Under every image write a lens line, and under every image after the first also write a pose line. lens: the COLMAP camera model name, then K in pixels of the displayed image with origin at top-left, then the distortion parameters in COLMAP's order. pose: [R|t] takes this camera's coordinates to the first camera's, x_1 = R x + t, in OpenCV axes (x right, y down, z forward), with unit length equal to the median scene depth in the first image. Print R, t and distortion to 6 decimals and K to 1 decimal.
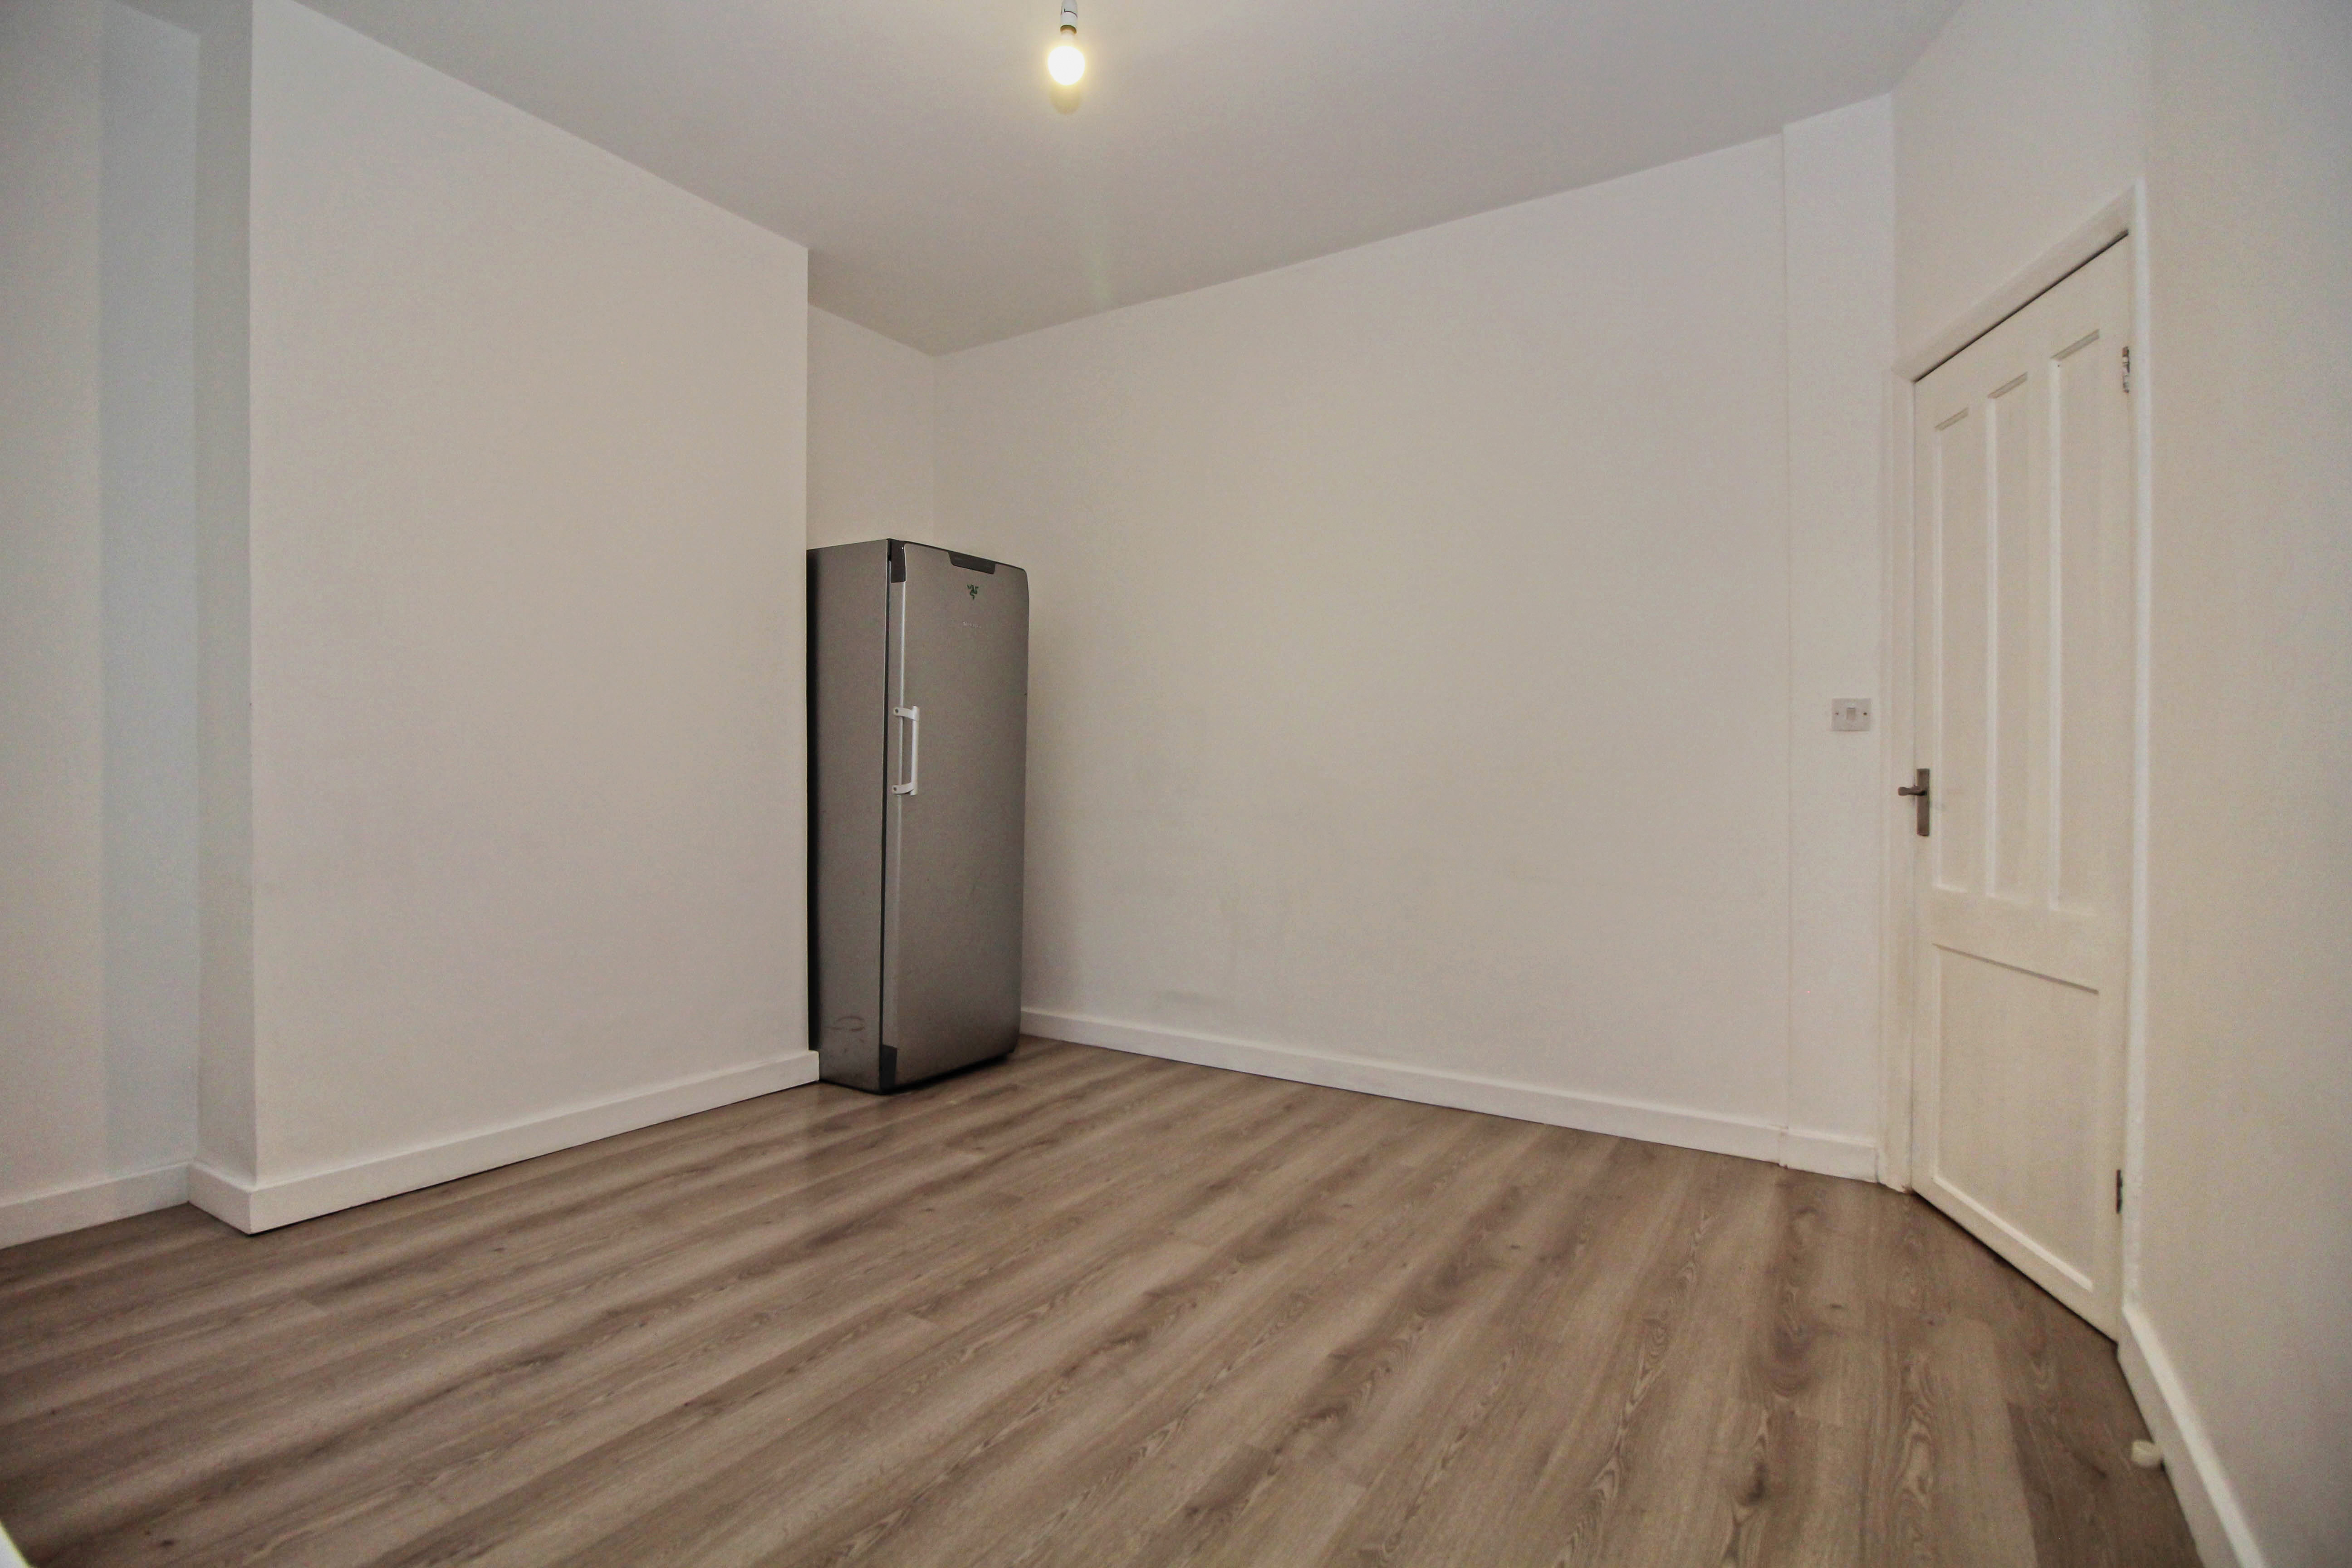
lens RADIAL K [[1116.2, 0, 1169.8], [0, 1116.2, 784.2], [0, 0, 1]] dist [-0.001689, -0.001621]
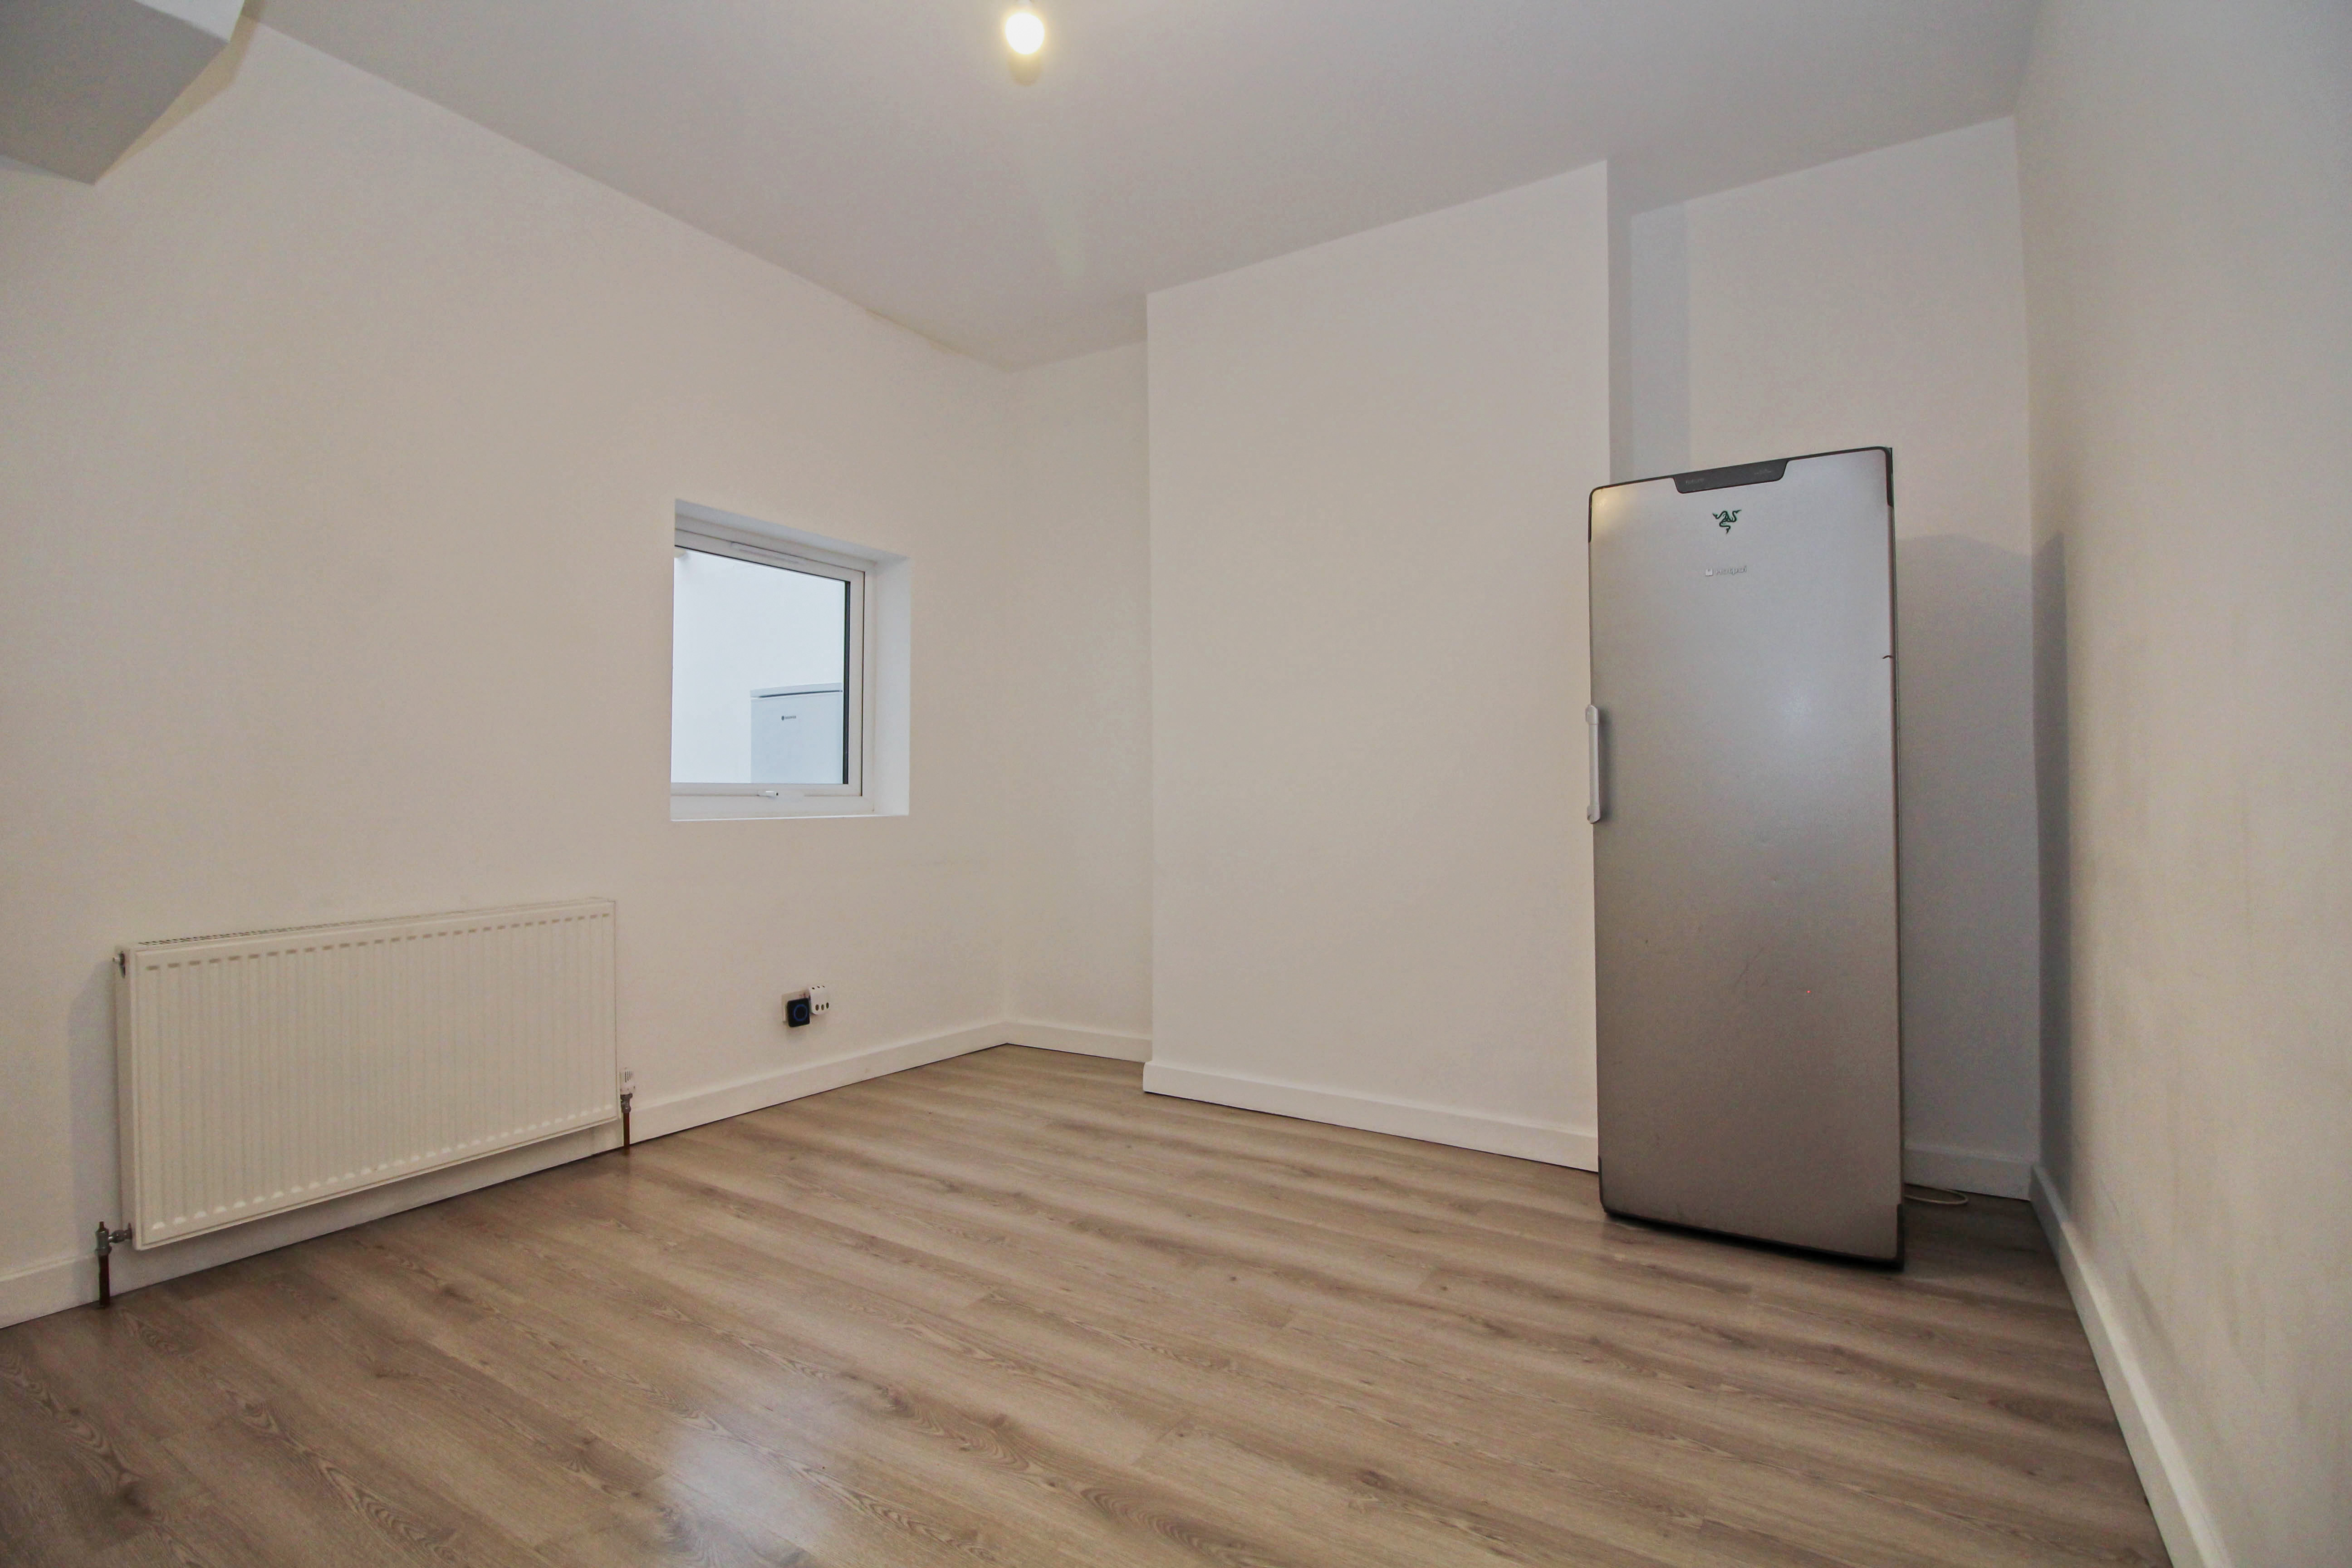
lens RADIAL K [[1116.2, 0, 1161.0], [0, 1116.2, 793.4], [0, 0, 1]] dist [-0.001689, -0.001621]
pose [[-0.008402, -0.004581, -0.999954, 0.698778], [-0.001973, 0.999988, -0.004564, -0.009206], [0.999963, 0.001935, -0.008411, 0.954446]]
